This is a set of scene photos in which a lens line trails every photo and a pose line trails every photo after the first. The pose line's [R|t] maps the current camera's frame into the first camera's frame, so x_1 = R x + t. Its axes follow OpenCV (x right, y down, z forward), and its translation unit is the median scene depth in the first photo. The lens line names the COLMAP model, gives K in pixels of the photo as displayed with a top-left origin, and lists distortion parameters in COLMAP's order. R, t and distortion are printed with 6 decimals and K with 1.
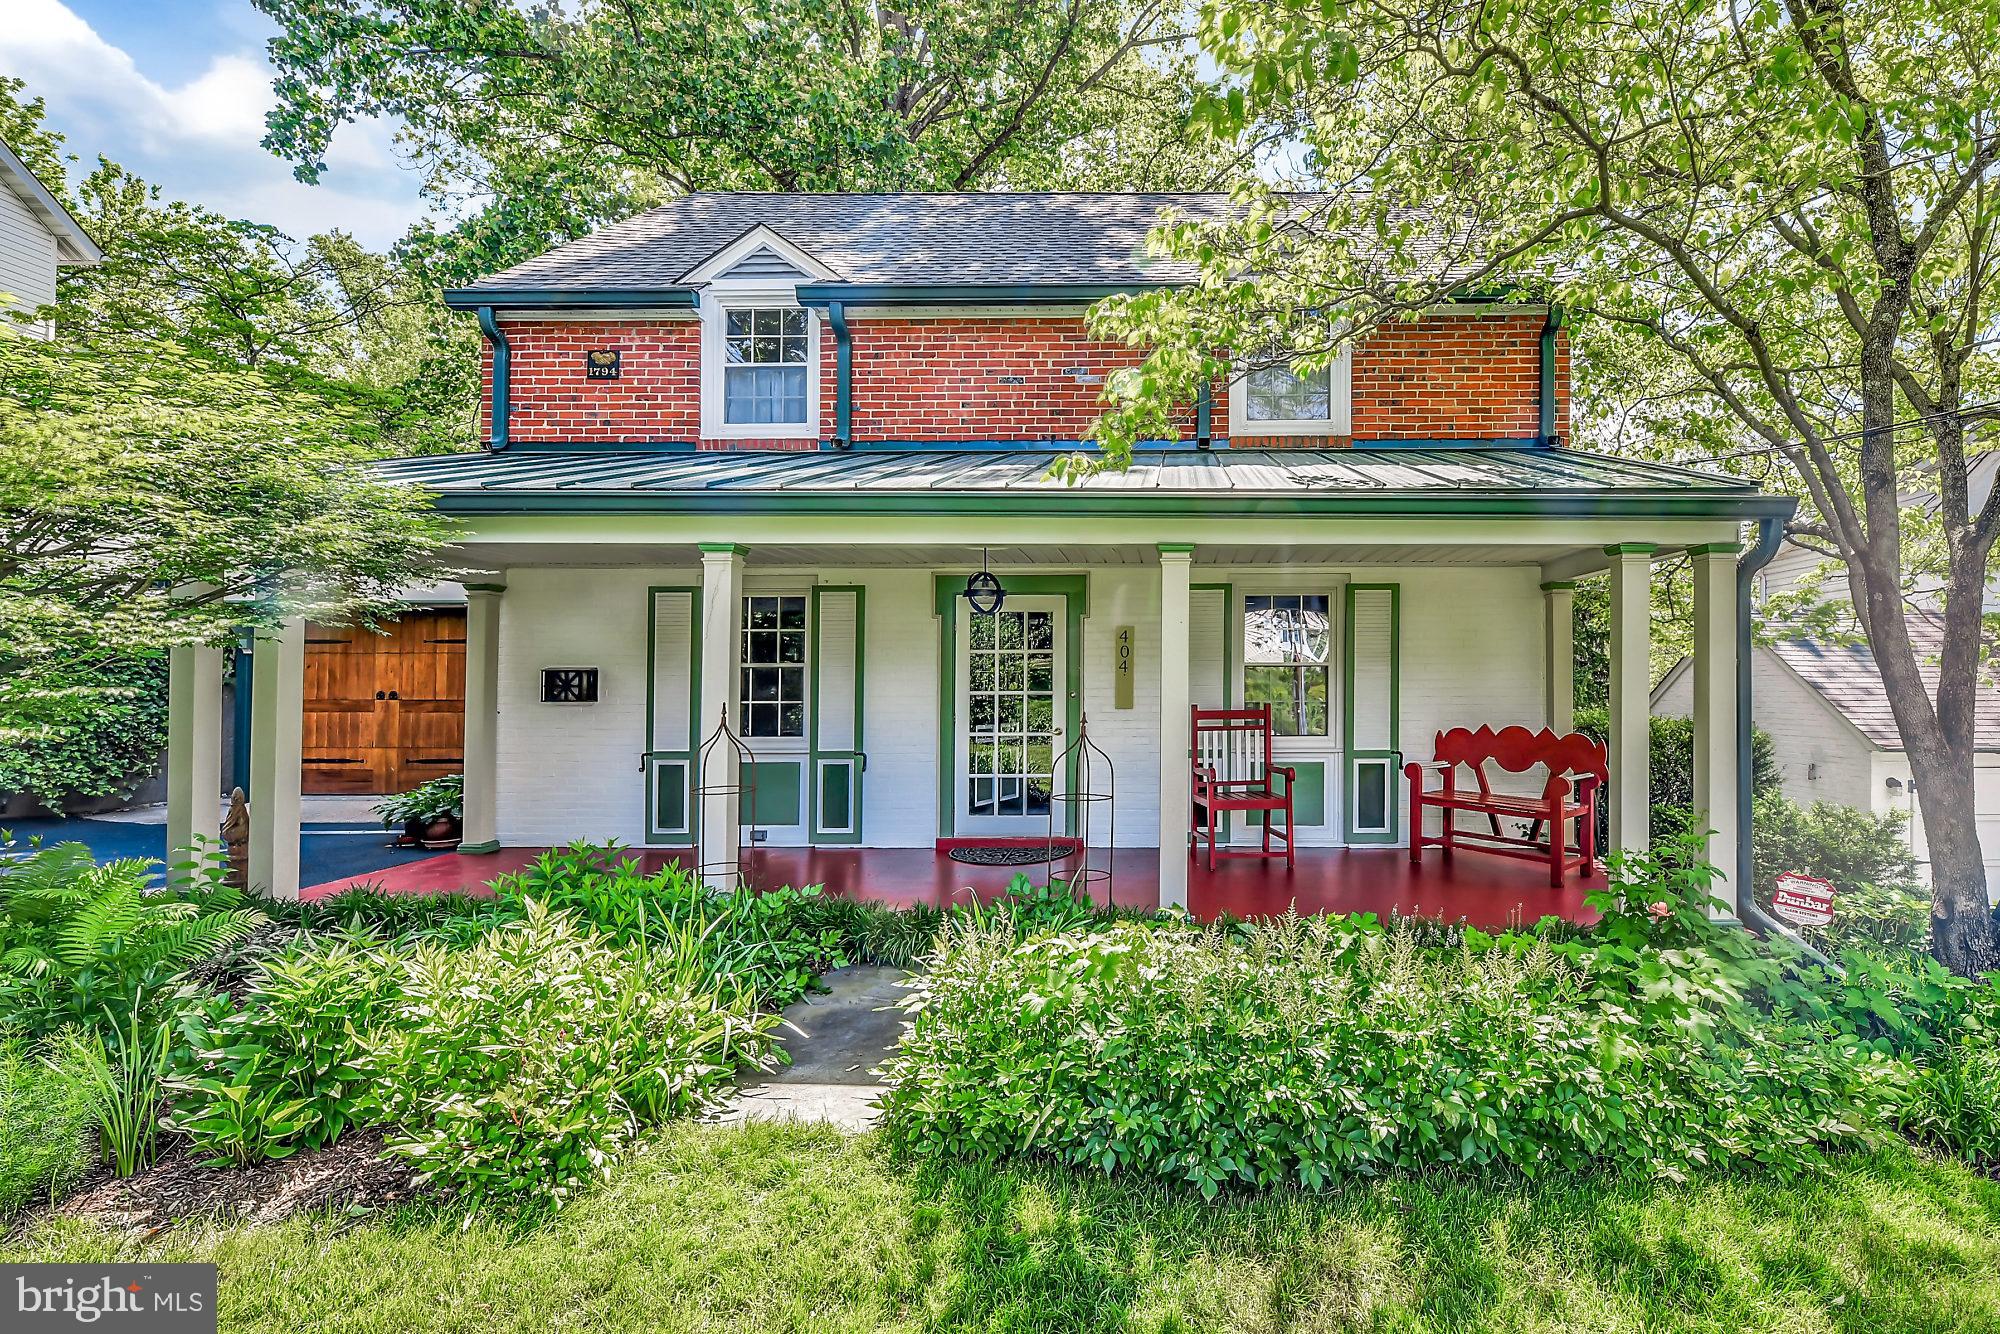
lens RADIAL K [[1113.4, 0, 1008.3], [0, 1113.4, 673.9], [0, 0, 1]] dist [-0.000856, -0.000675]
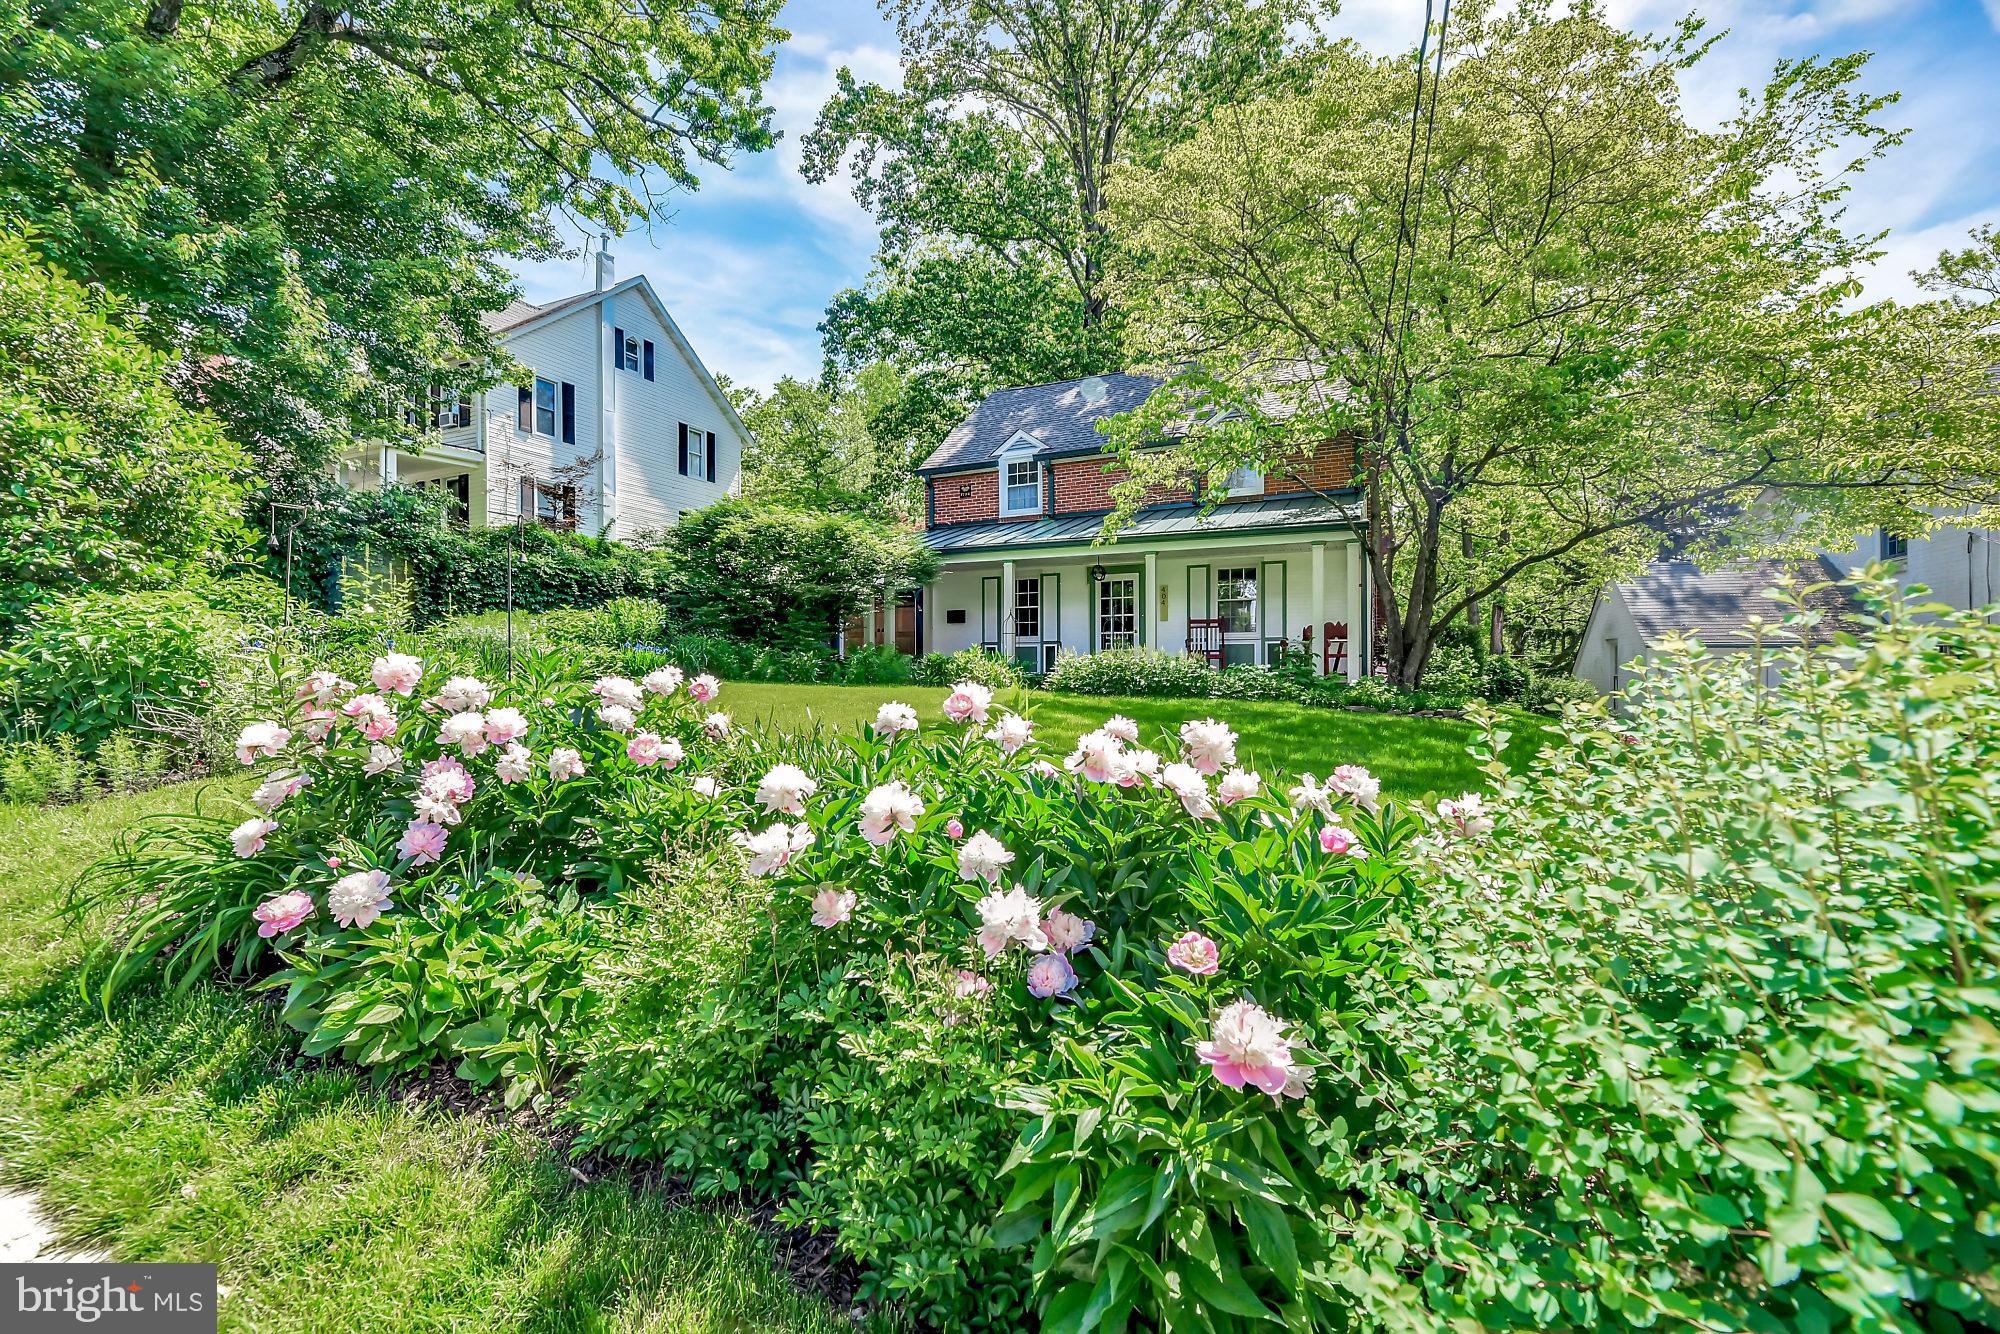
lens RADIAL K [[1113.4, 0, 1008.3], [0, 1113.4, 673.9], [0, 0, 1]] dist [-0.000856, -0.000675]
pose [[0.900720, -0.010078, -0.434284, 0.822360], [0.009642, 0.999948, -0.003206, 0.147608], [0.434294, -0.001300, 0.900770, -1.237137]]
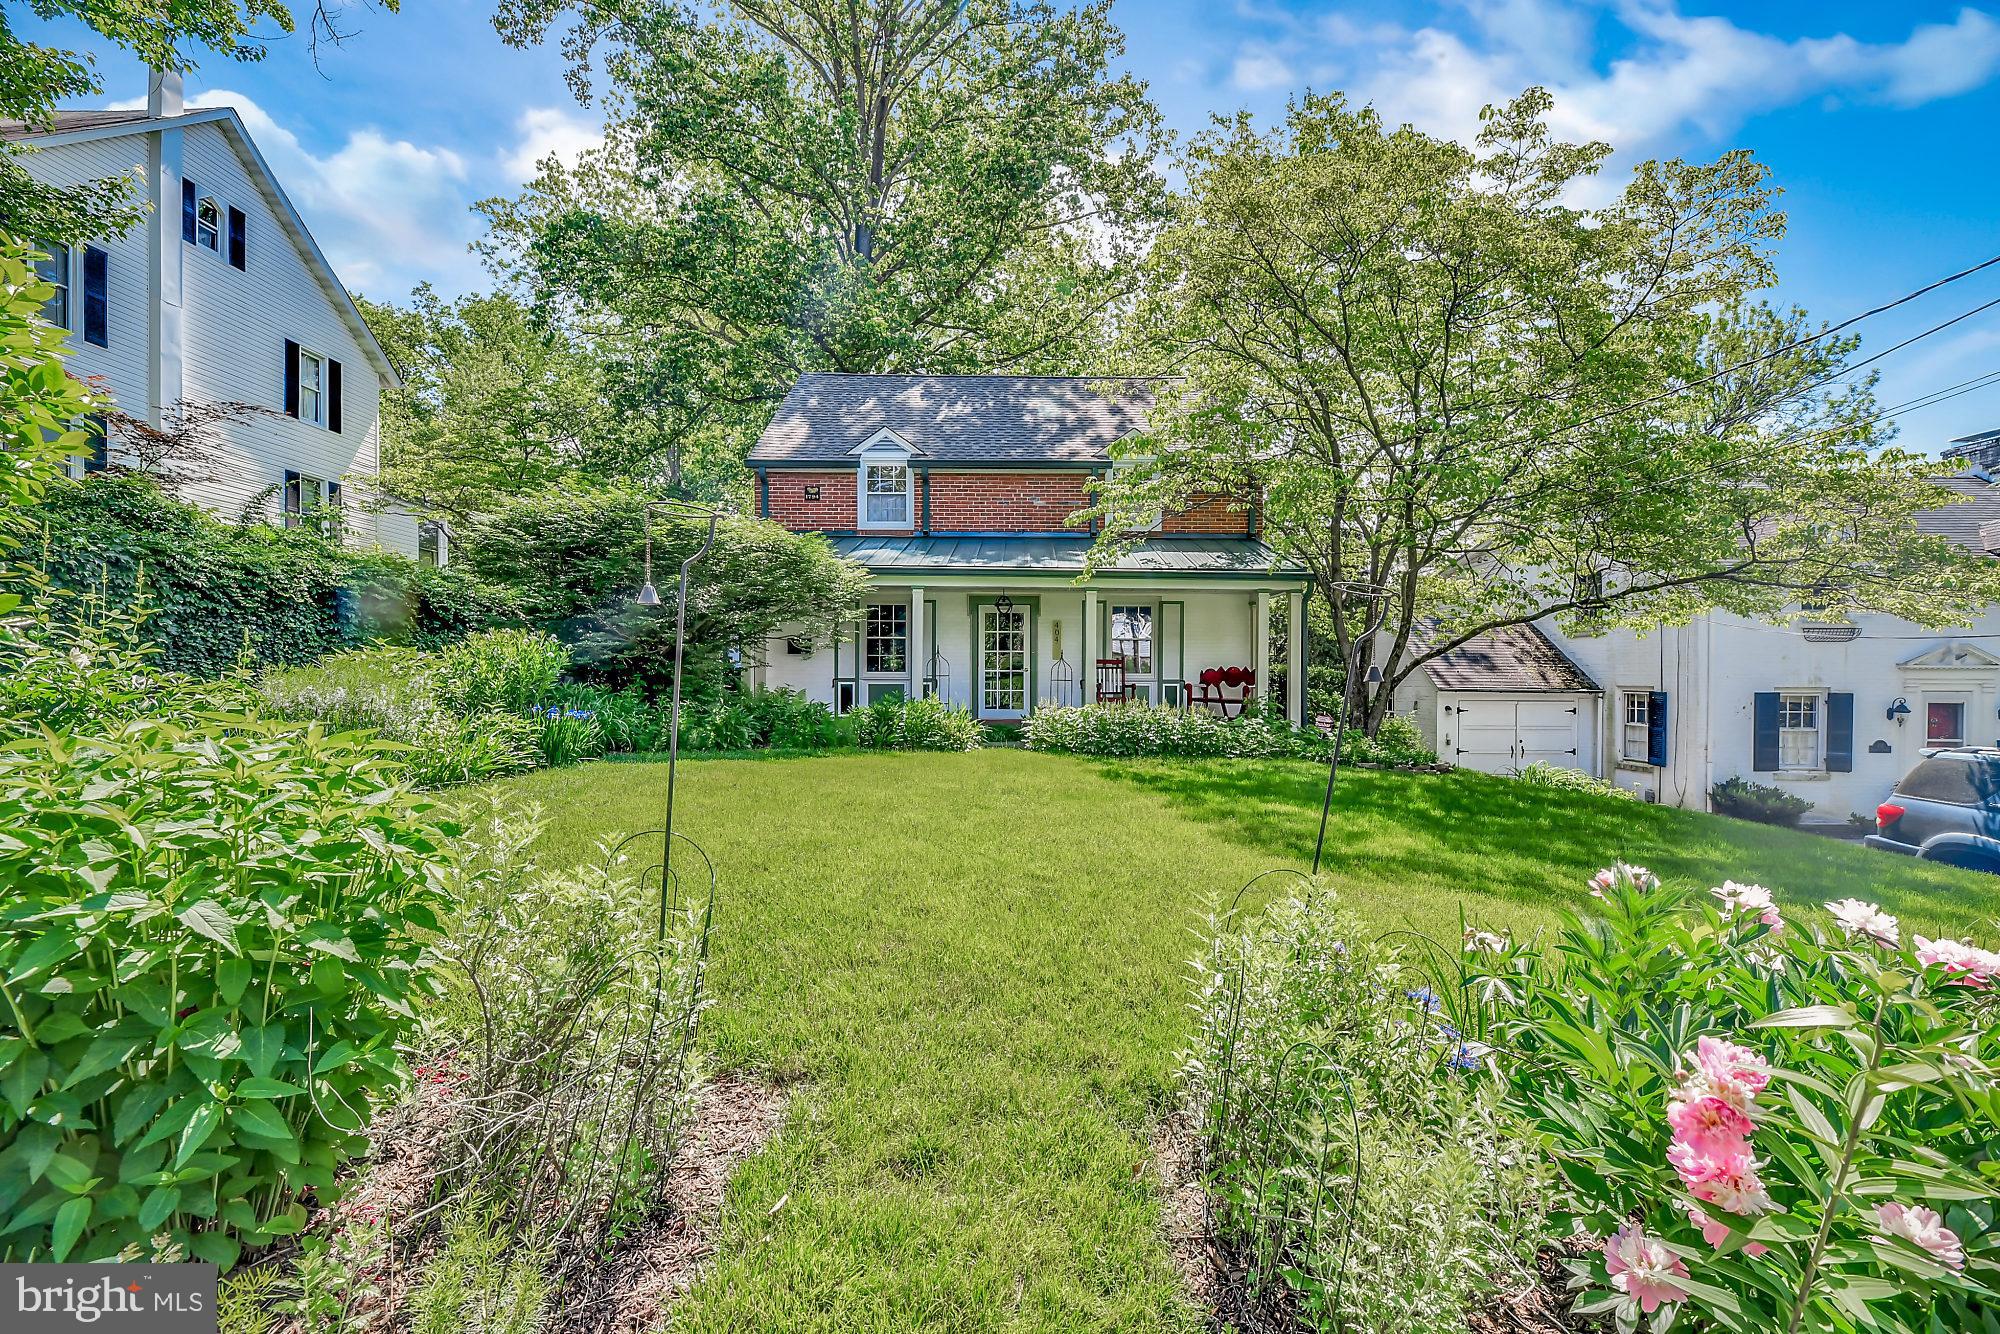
lens RADIAL K [[1113.4, 0, 1008.3], [0, 1113.4, 673.9], [0, 0, 1]] dist [-0.000856, -0.000675]
pose [[0.993080, -0.000409, 0.117438, -0.239285], [-0.001565, 0.999859, 0.016720, 0.024598], [-0.117429, -0.016788, 0.992939, -1.108060]]
